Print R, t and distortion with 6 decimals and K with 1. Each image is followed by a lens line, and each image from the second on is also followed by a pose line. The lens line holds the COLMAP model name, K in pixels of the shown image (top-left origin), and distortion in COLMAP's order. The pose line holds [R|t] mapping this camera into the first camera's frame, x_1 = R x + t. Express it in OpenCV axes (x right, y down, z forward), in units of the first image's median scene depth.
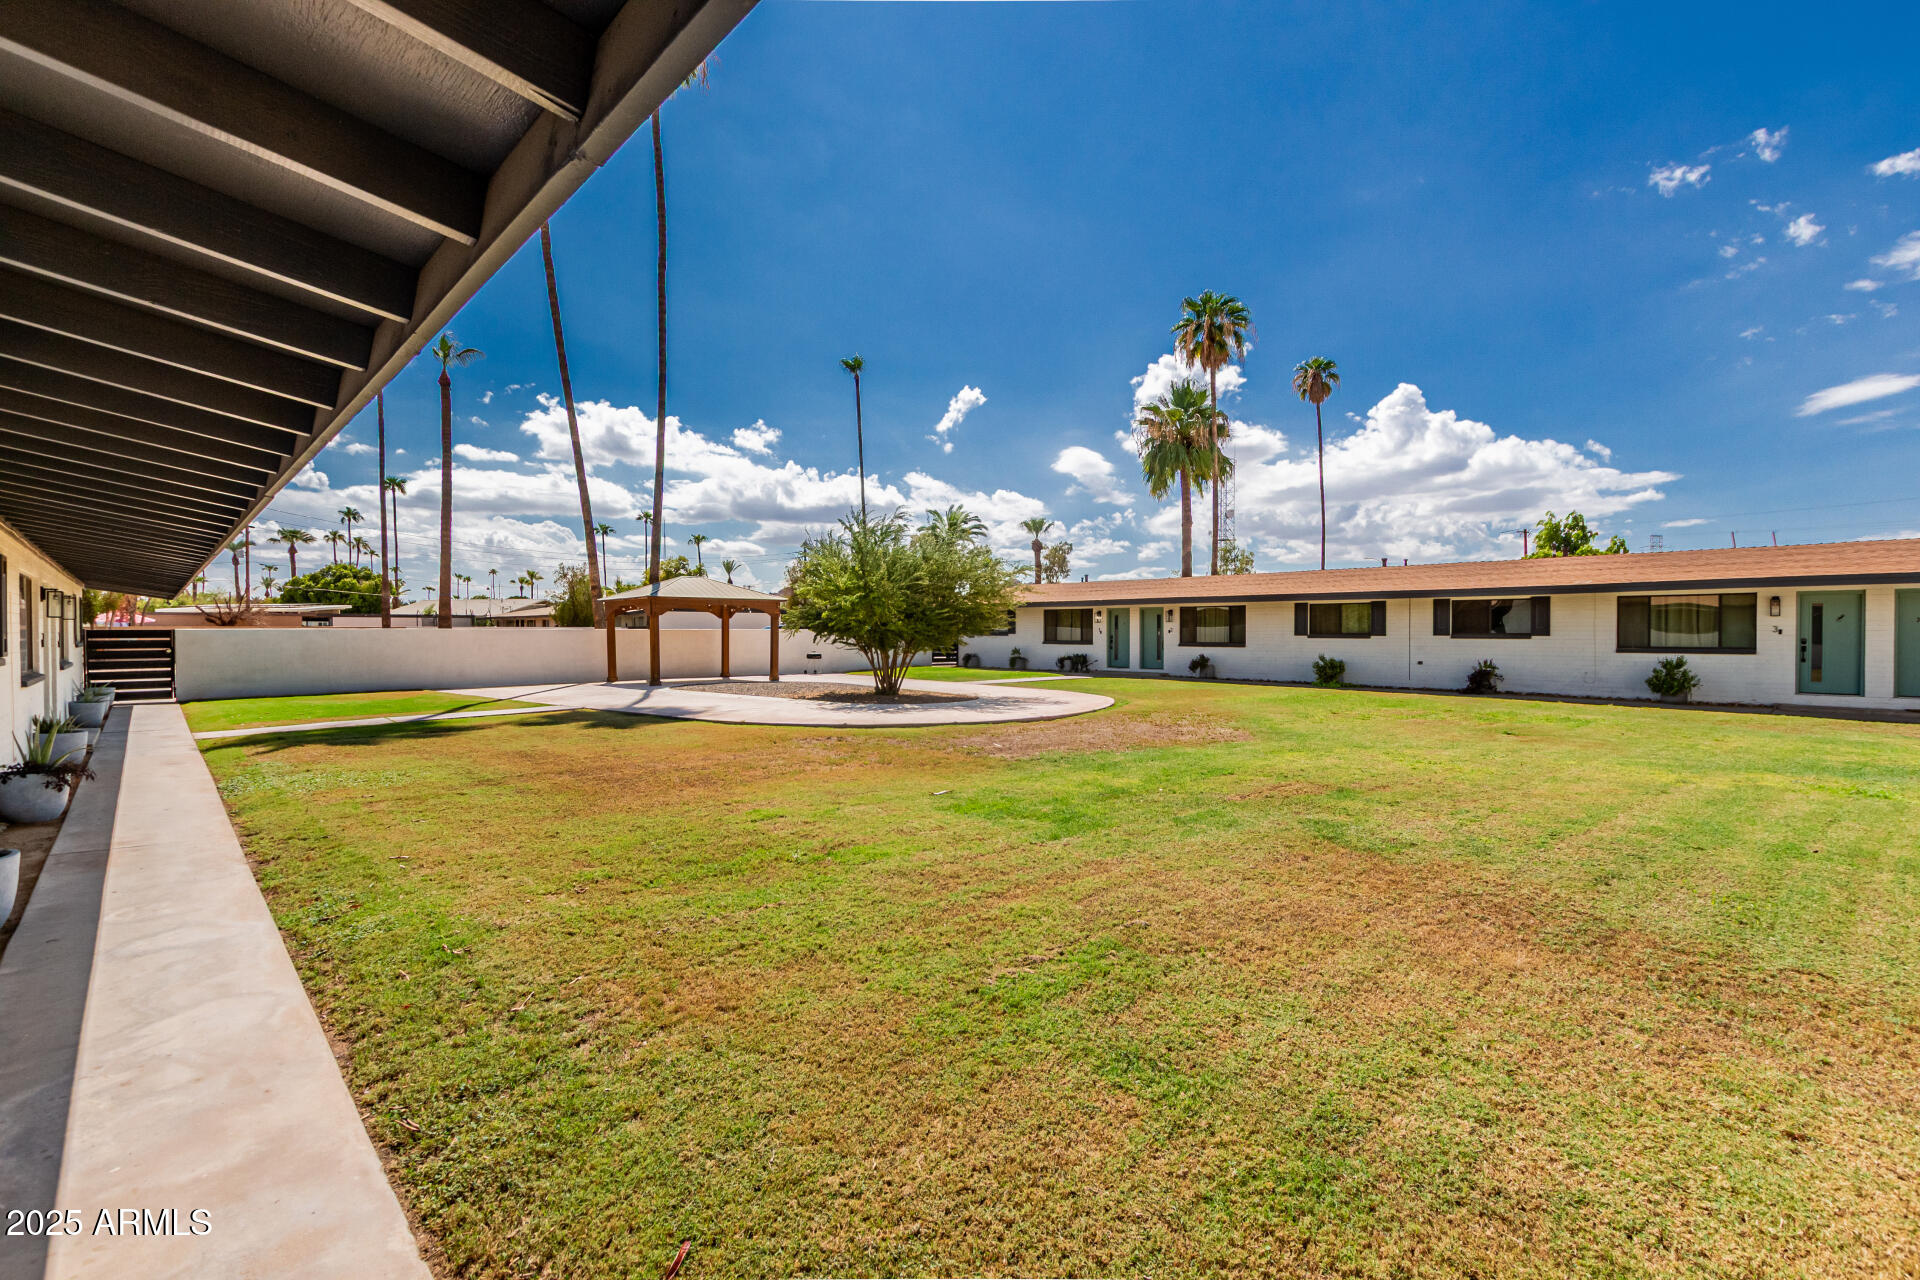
lens RADIAL K [[892.0, 0, 960.0], [0, 892.0, 640.0], [0, 0, 1]] dist [-0.000188, -0.000045]
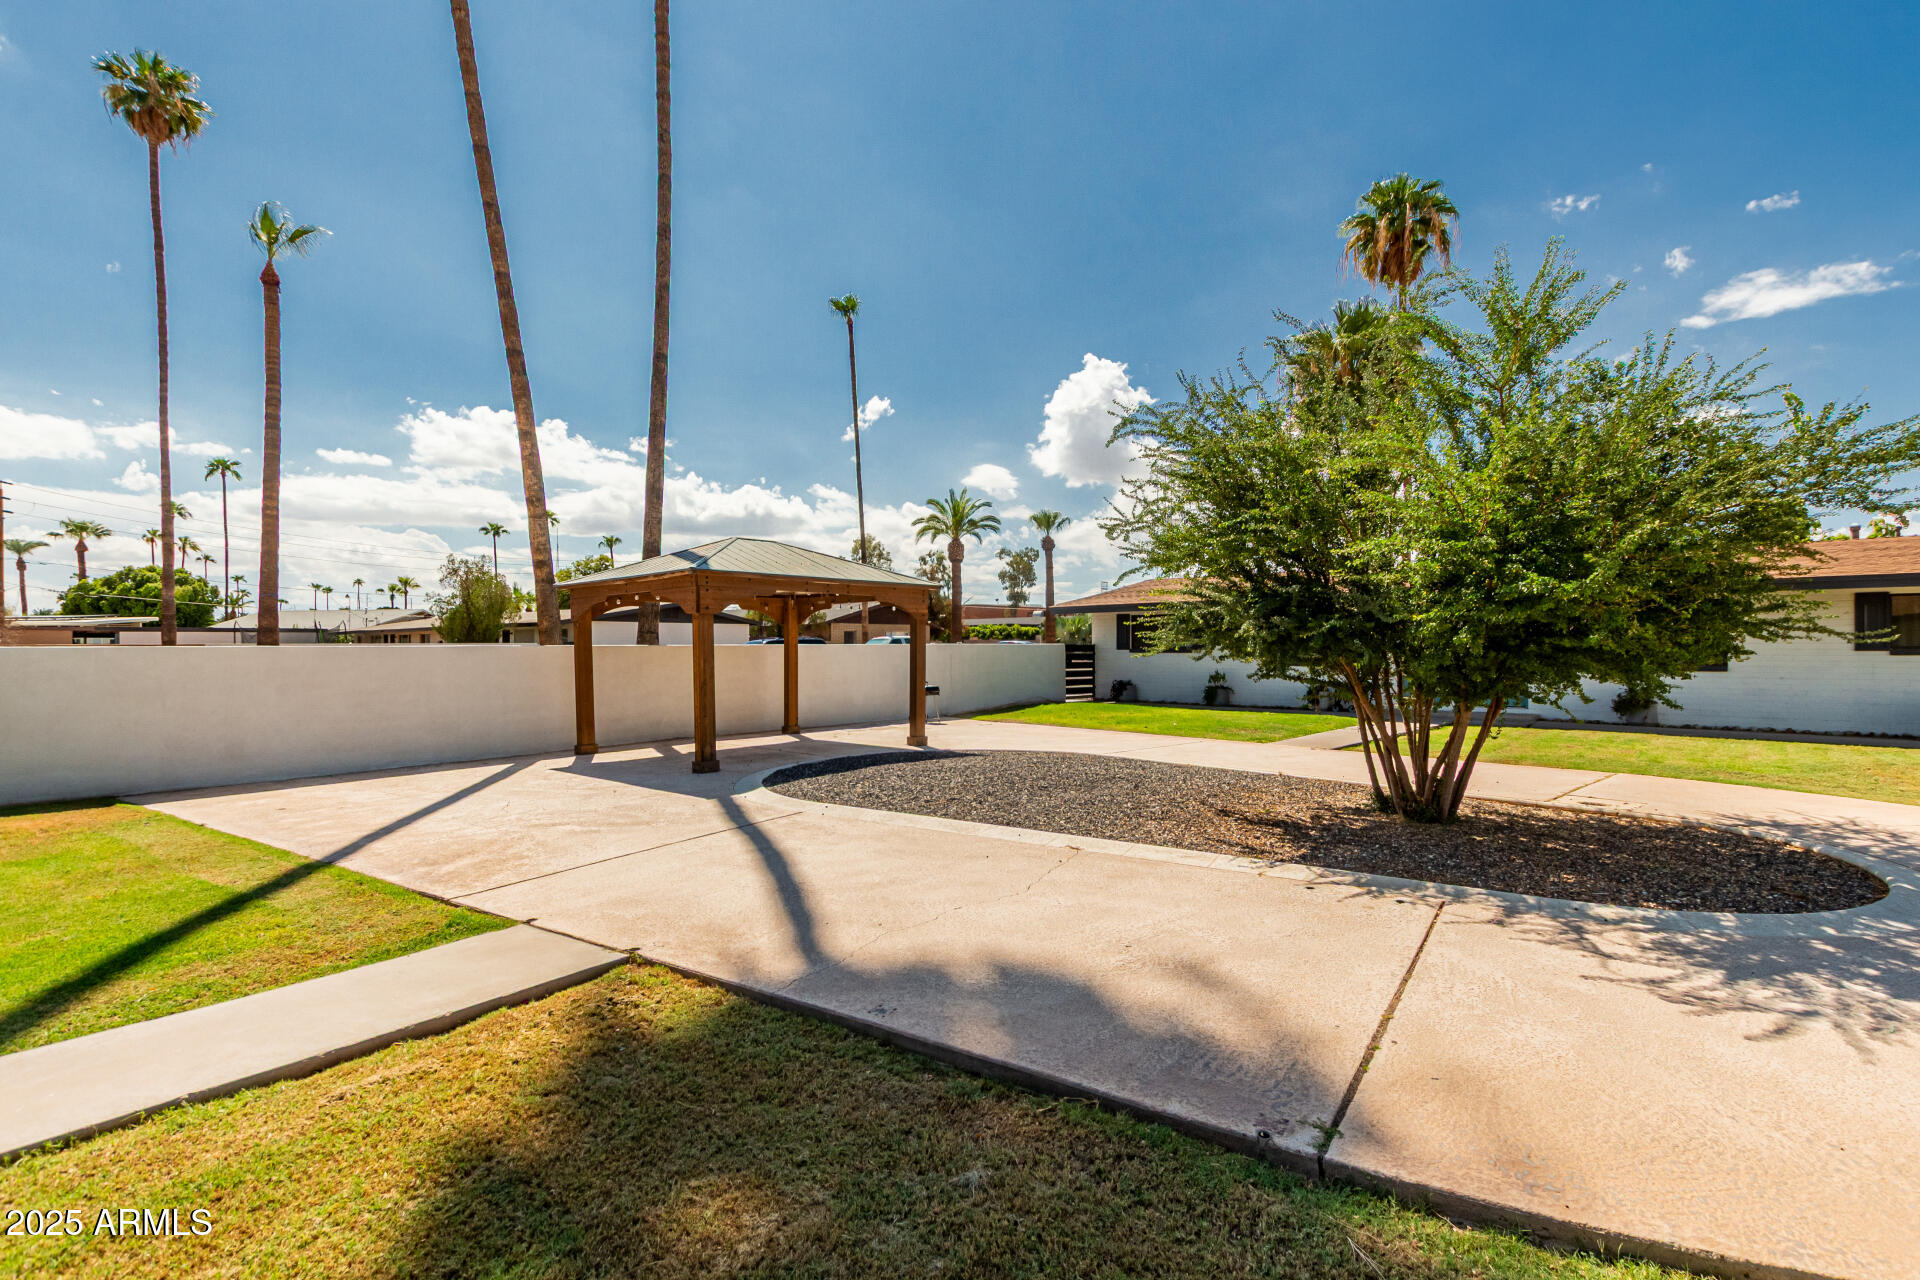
lens RADIAL K [[851.8, 0, 964.8], [0, 851.8, 664.7], [0, 0, 1]] dist [0.046527, -0.038285]
pose [[0.991724, -0.011311, 0.127892, -0.077317], [0.009203, 0.999812, 0.017061, -0.003463], [-0.128061, -0.015742, 0.991641, 0.156259]]
